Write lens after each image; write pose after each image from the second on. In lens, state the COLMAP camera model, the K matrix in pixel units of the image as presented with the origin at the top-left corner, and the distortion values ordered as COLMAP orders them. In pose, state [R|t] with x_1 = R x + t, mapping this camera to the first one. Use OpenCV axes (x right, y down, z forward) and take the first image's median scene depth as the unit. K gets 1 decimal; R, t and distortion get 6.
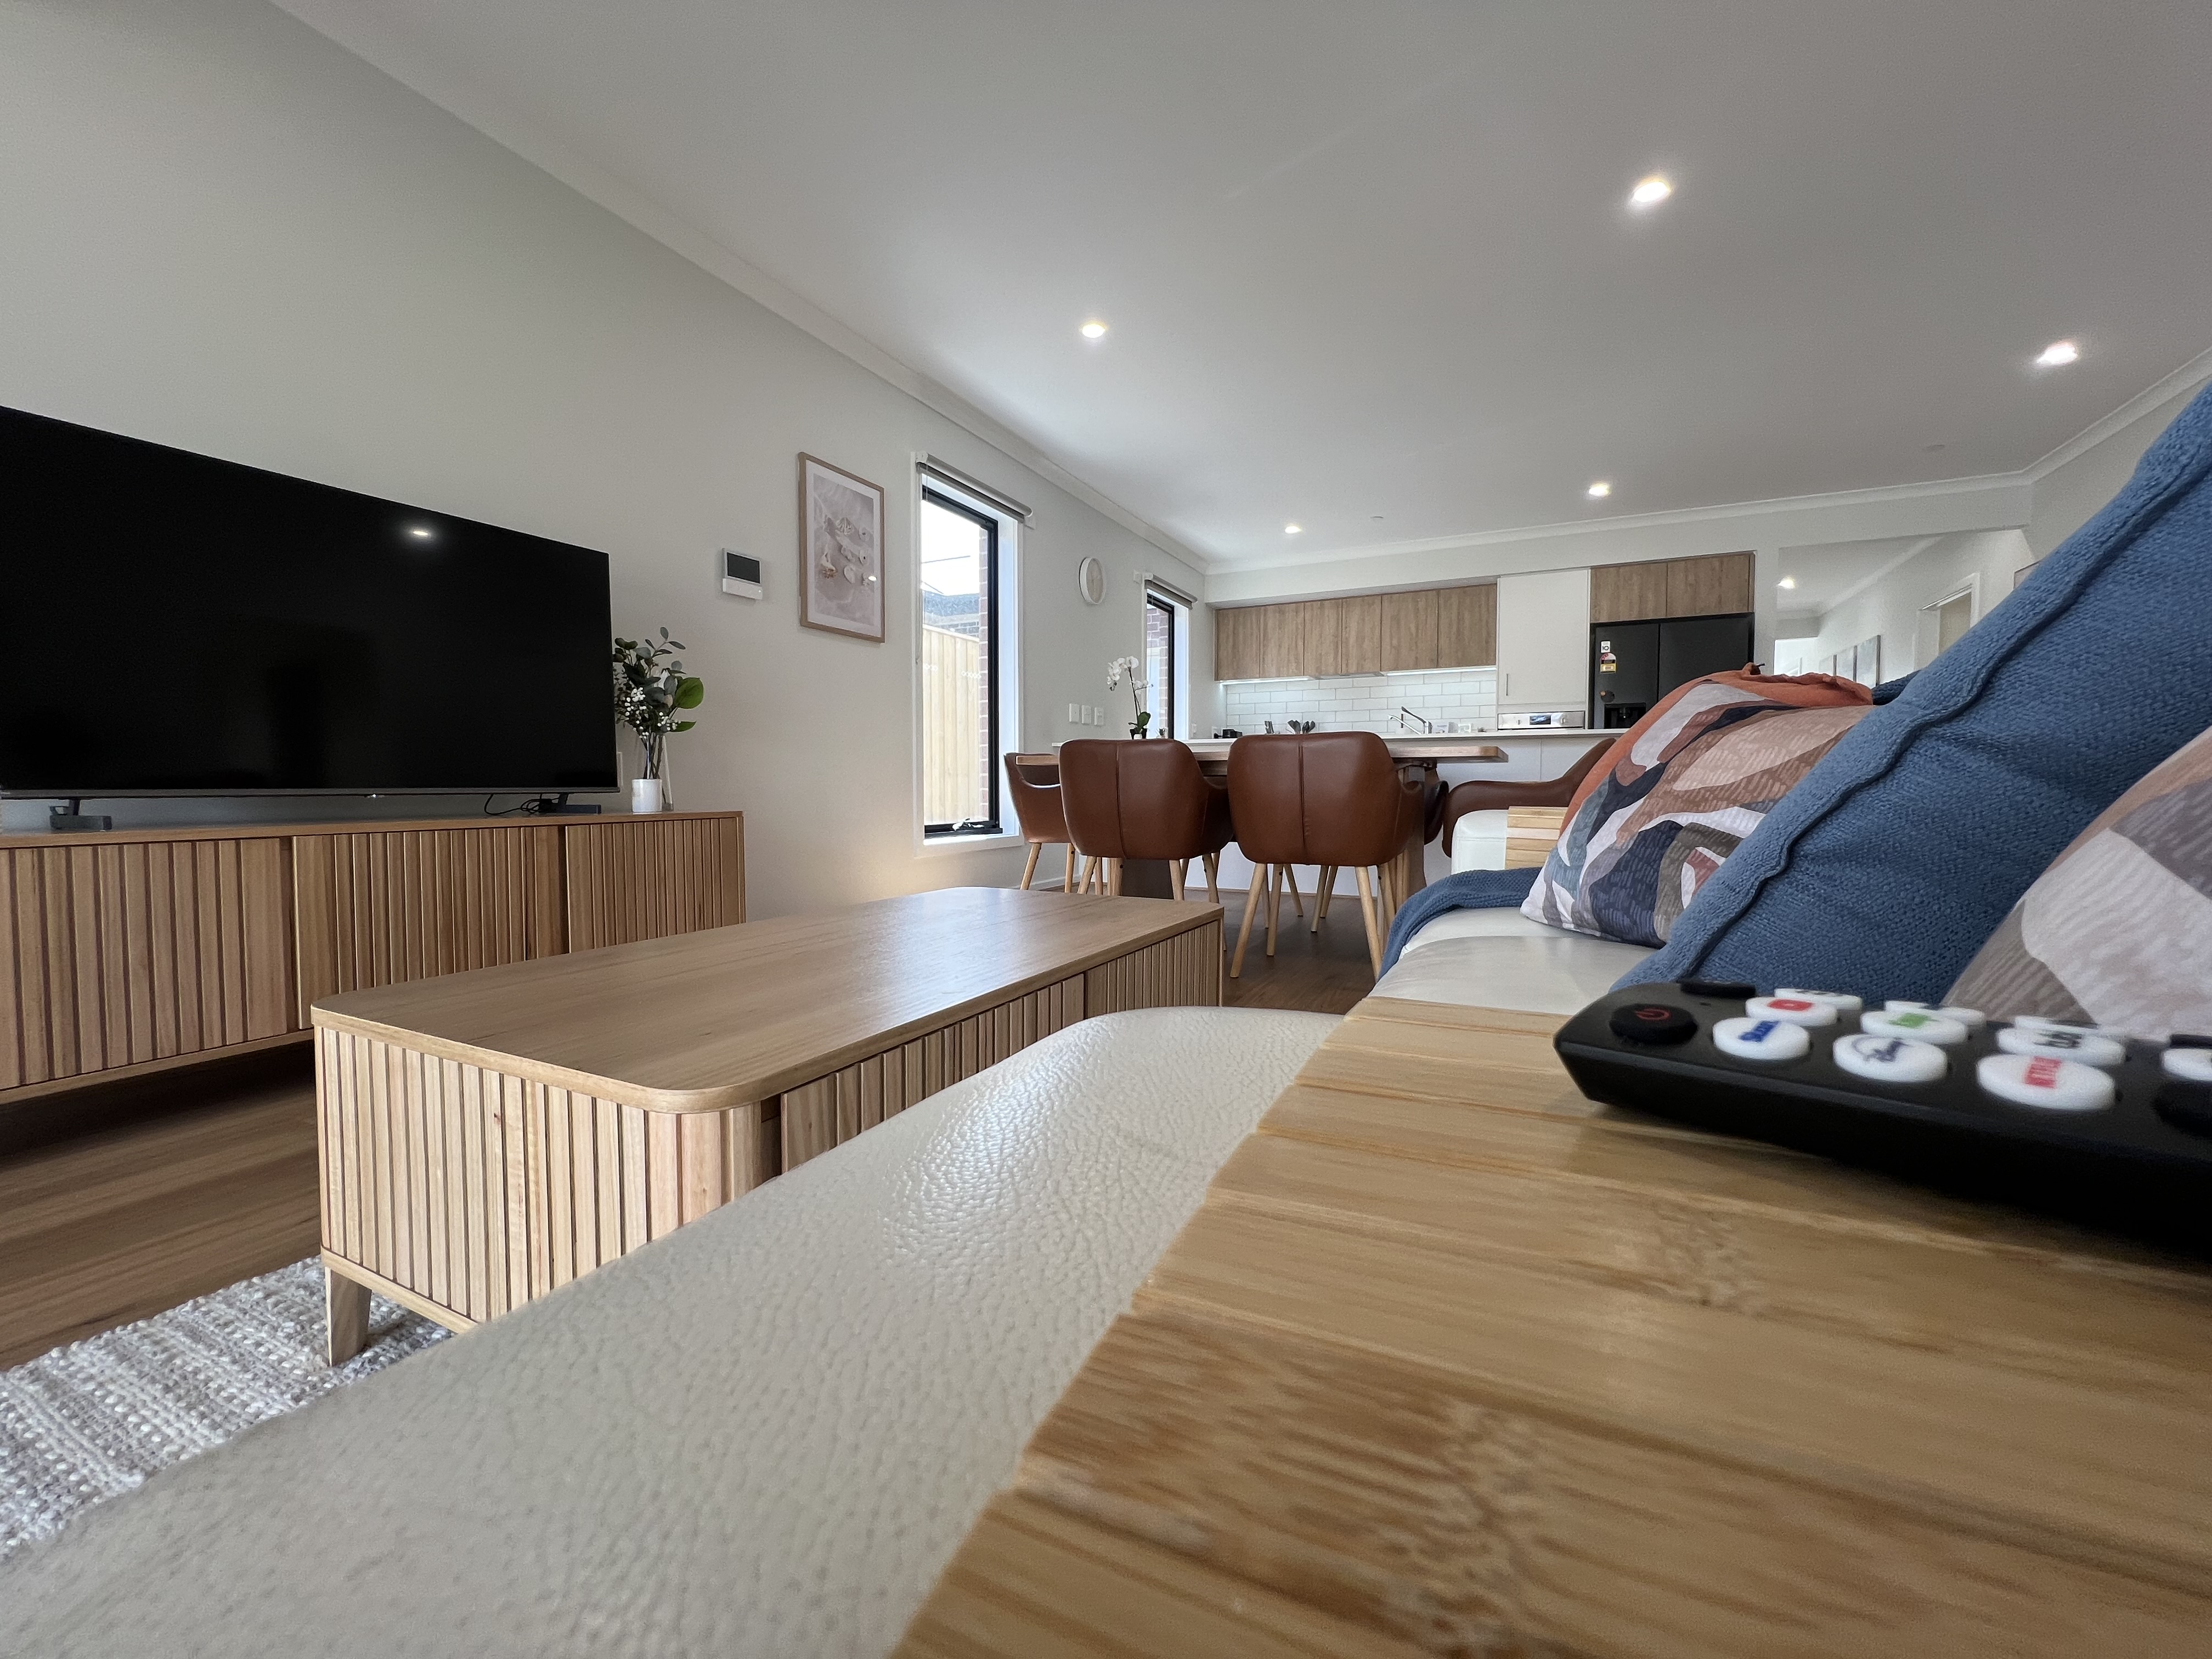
lens RADIAL K [[898.8, 0, 1106.0], [0, 898.8, 818.4], [0, 0, 1]] dist [-0.001015, -0.000234]
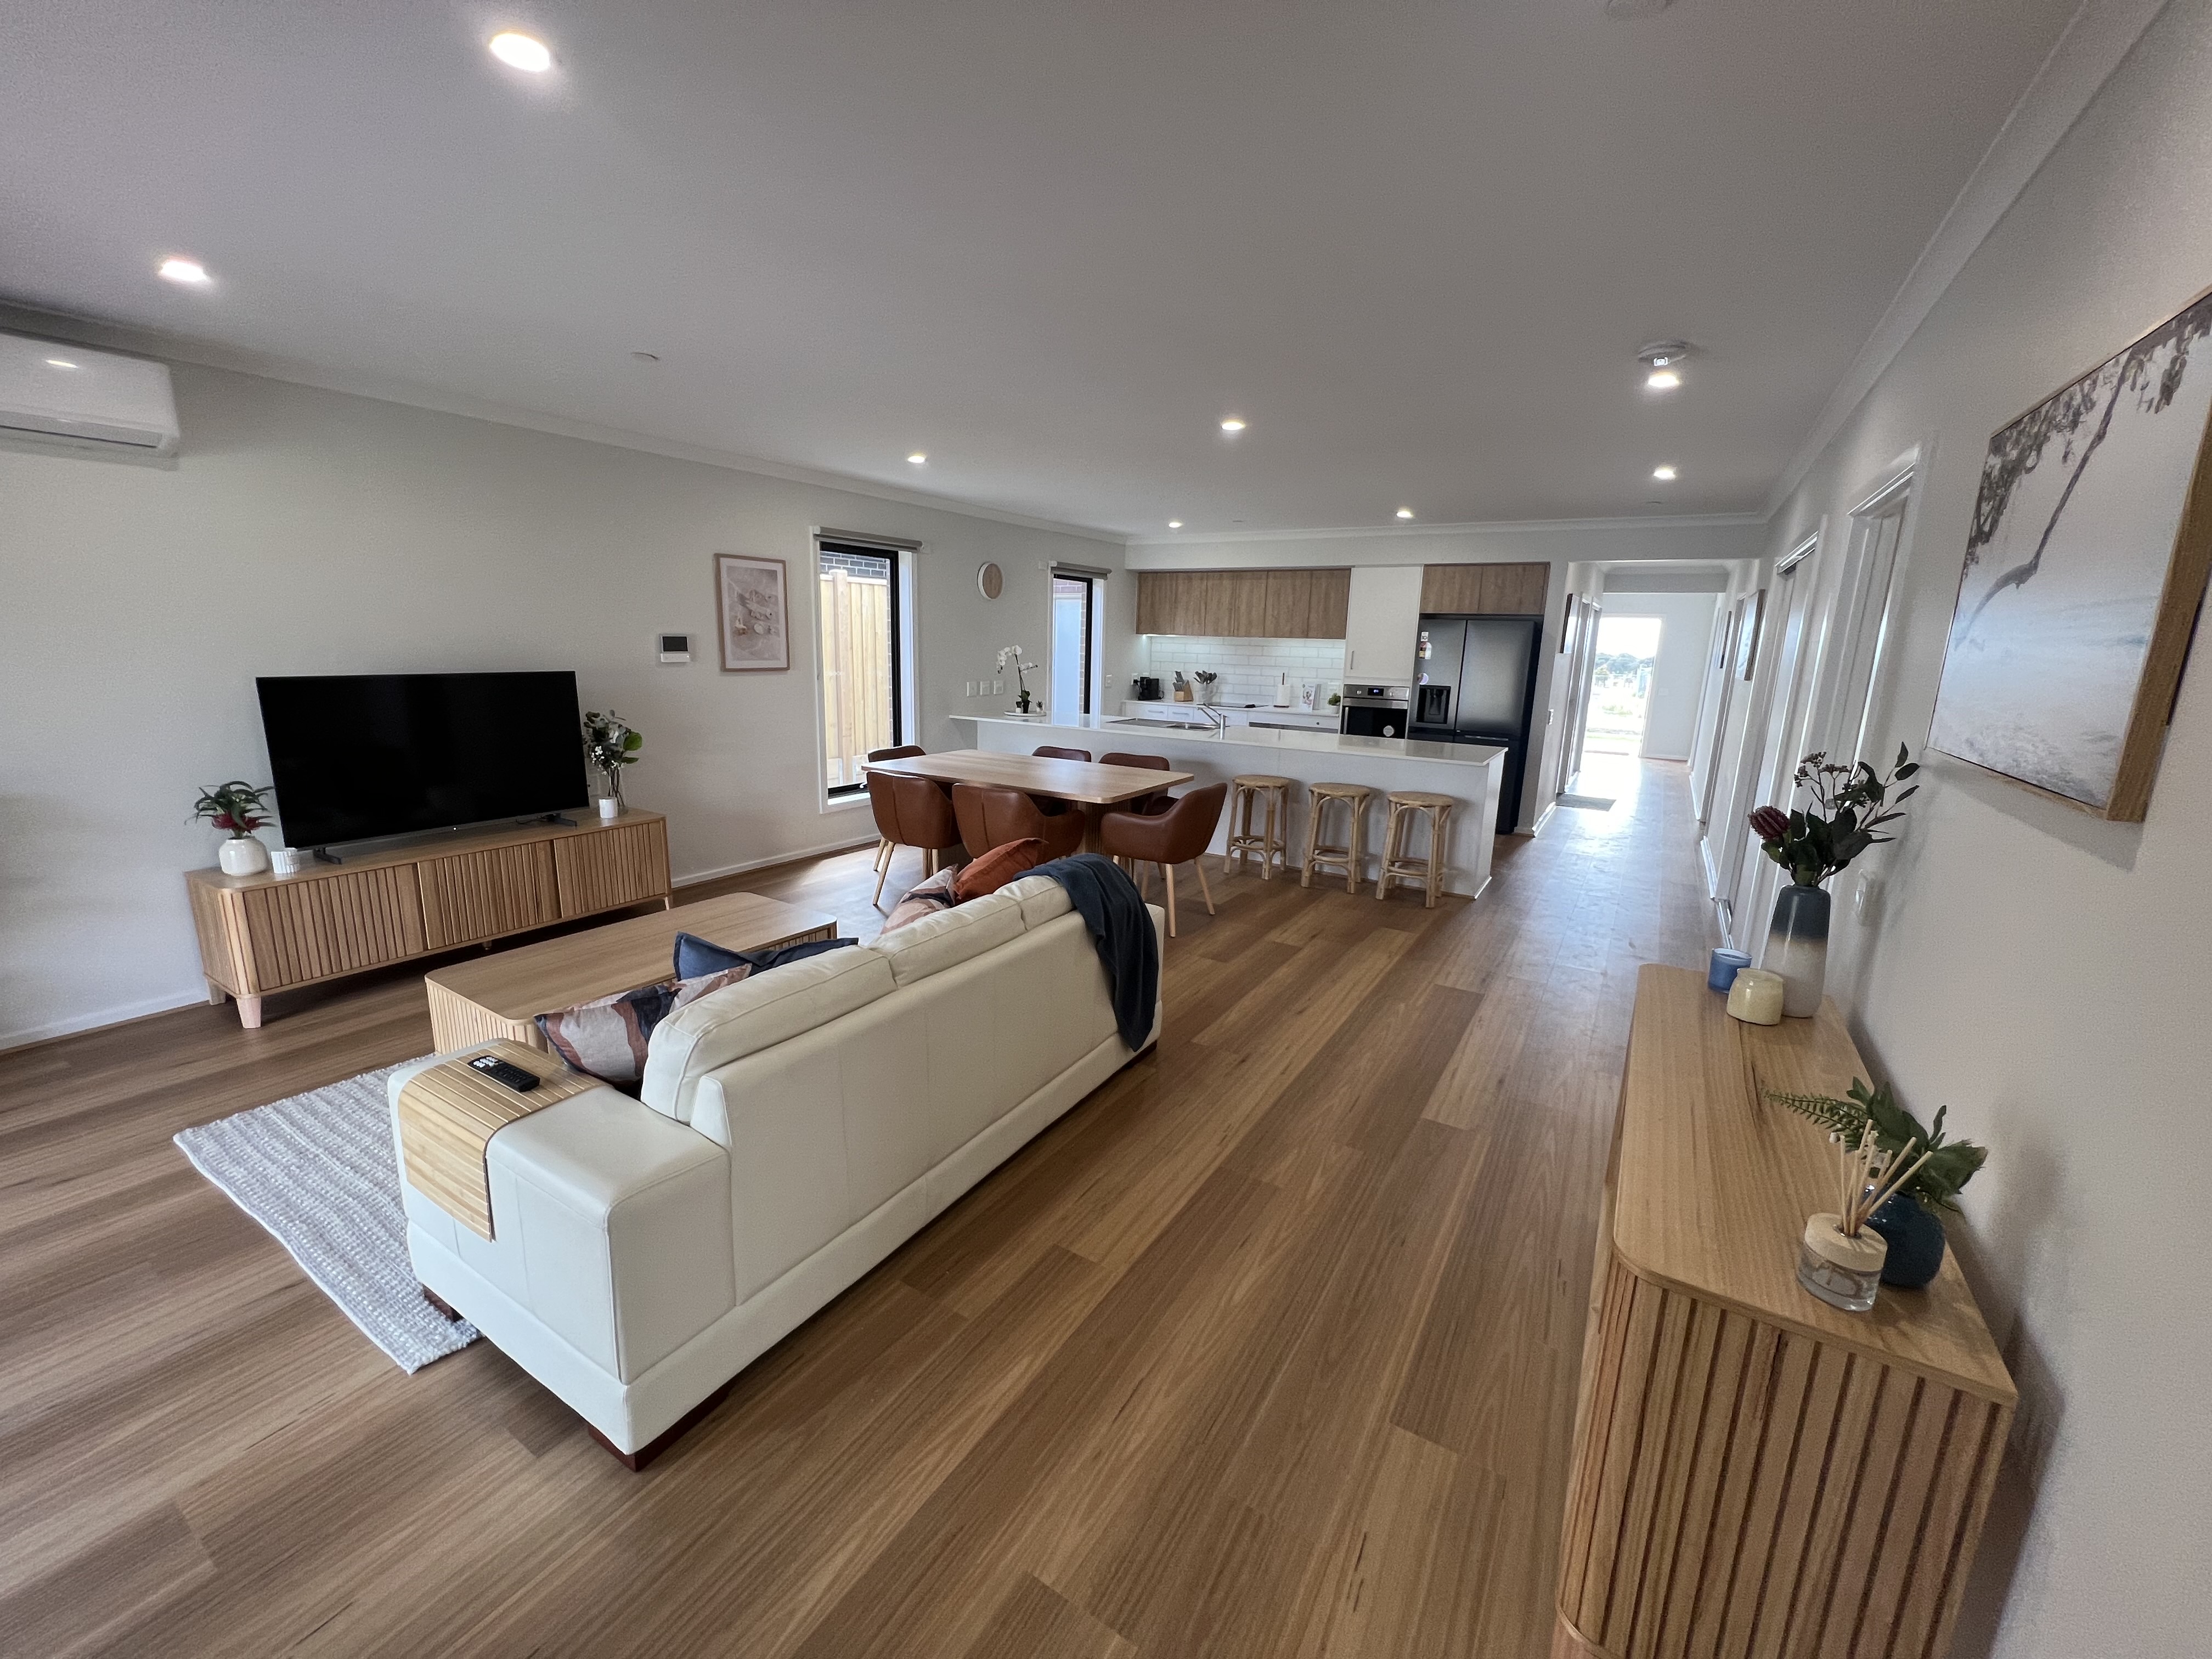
lens RADIAL K [[898.8, 0, 1106.0], [0, 898.8, 818.4], [0, 0, 1]] dist [-0.001015, -0.000234]
pose [[0.994559, 0.045884, -0.093528, 0.419252], [-0.030028, 0.985939, 0.164387, -0.221710], [0.099756, -0.160684, 0.981952, -0.418407]]
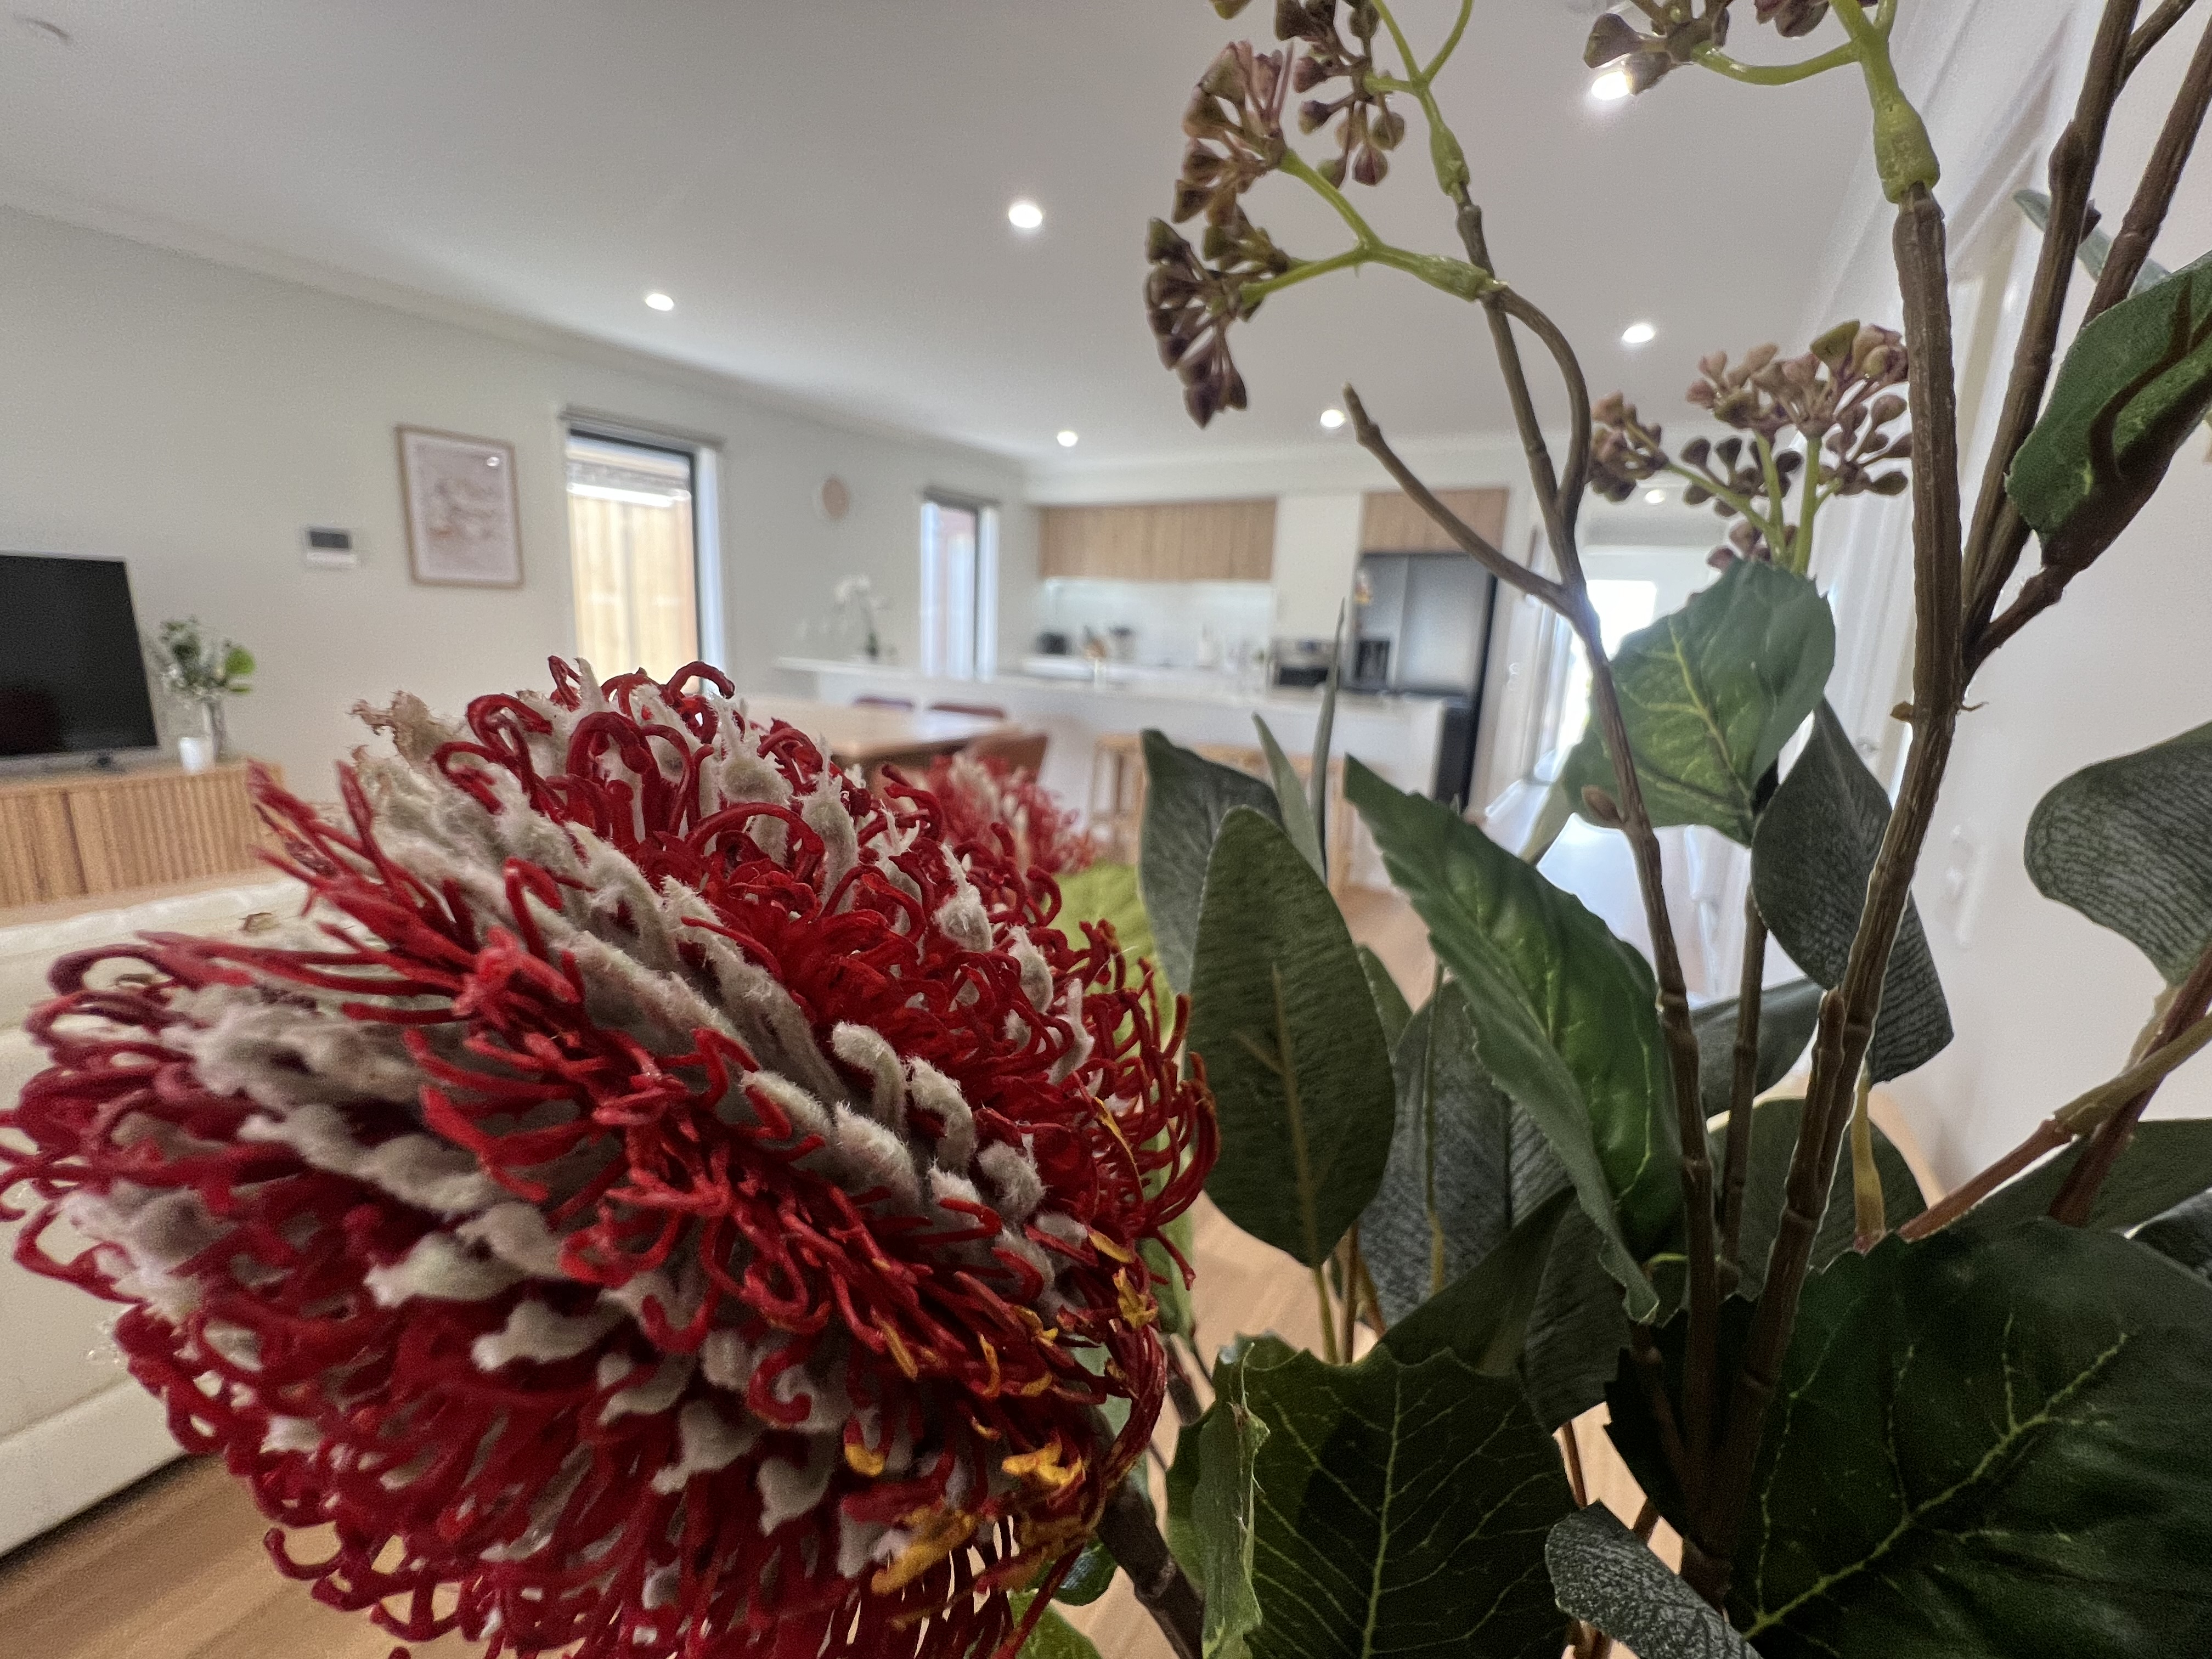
lens RADIAL K [[922.8, 0, 1112.5], [0, 922.8, 820.3], [0, 0, 1]] dist [-0.015041, -0.000078]
pose [[0.995098, 0.059401, -0.079070, 0.617007], [-0.044944, 0.983814, 0.173466, -0.146607], [0.088094, -0.169062, 0.981661, -0.112243]]
